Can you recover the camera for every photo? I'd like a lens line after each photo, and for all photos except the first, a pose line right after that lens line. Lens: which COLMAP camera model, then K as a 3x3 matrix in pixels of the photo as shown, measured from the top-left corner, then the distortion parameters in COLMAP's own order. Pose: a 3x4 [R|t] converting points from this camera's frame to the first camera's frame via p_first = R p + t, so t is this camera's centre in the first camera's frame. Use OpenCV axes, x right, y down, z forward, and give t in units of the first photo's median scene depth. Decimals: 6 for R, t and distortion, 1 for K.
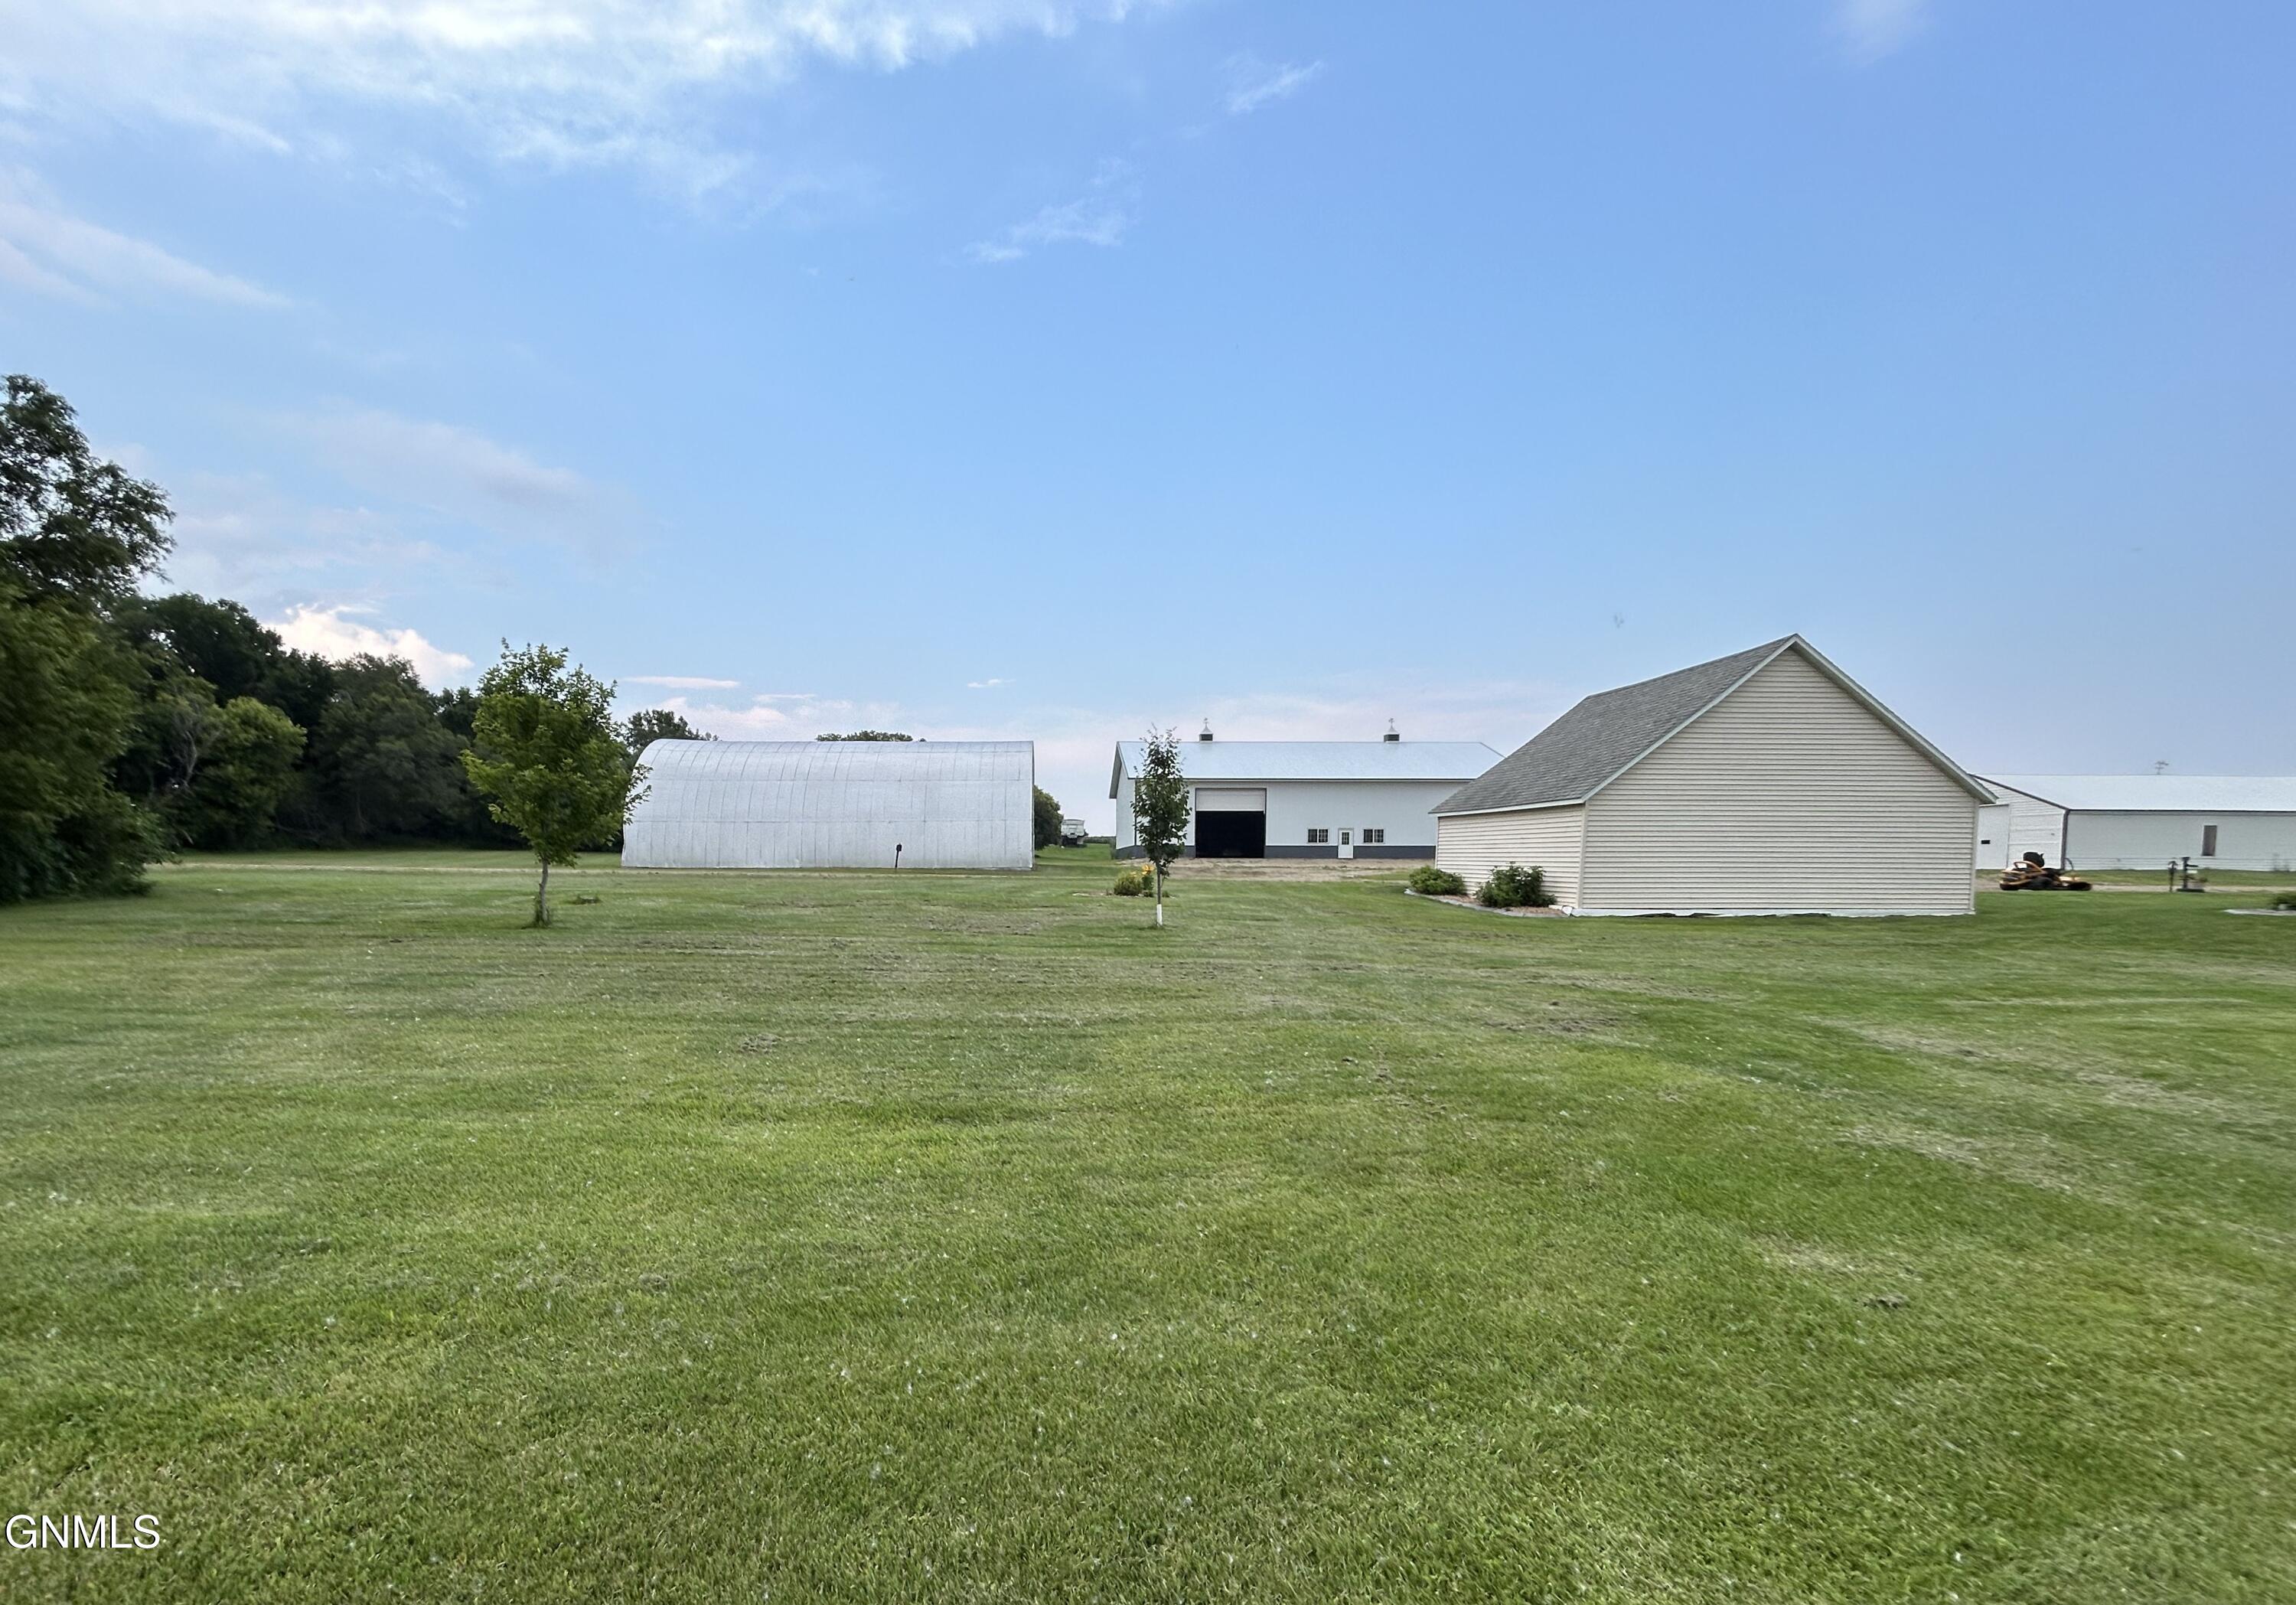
lens RADIAL K [[978.0, 0, 1092.3], [0, 978.0, 921.9], [0, 0, 1]] dist [0.003870, 0.000369]
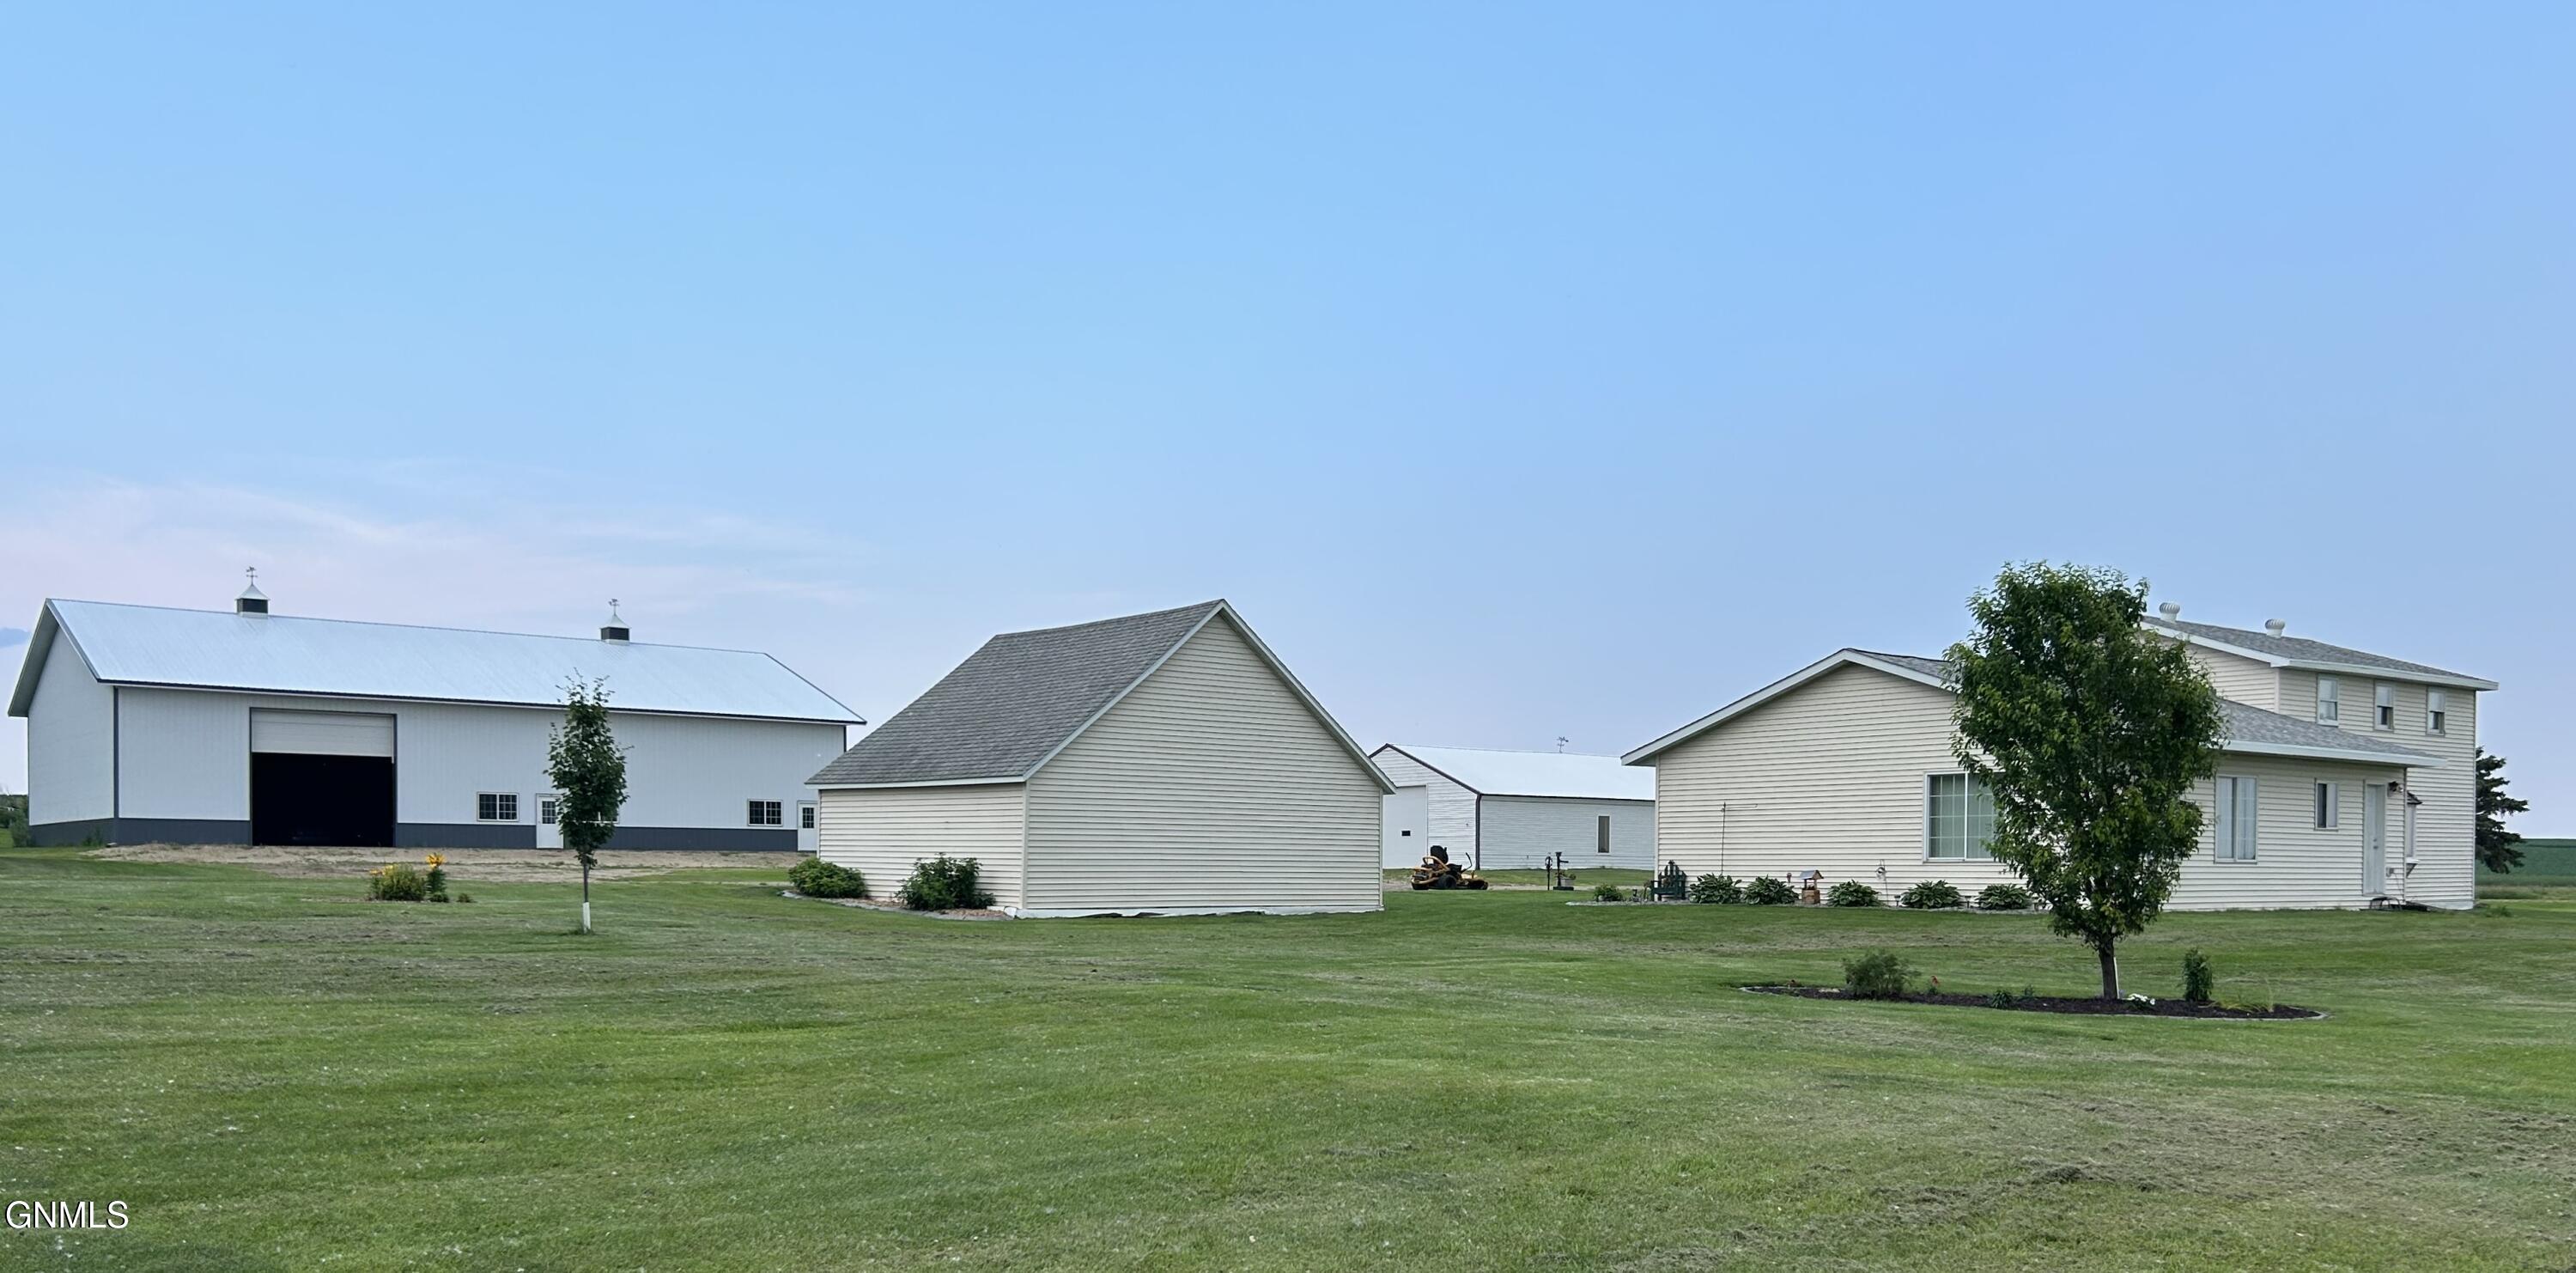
lens RADIAL K [[2353.7, 0, 1288.3], [0, 2353.7, 636.5], [0, 0, 1]] dist [-0.017591, 0.000000]
pose [[0.781422, 0.063541, 0.620760, -0.495634], [0.034346, 0.988914, -0.144460, 0.046017], [-0.623057, 0.134205, 0.770577, -0.602406]]
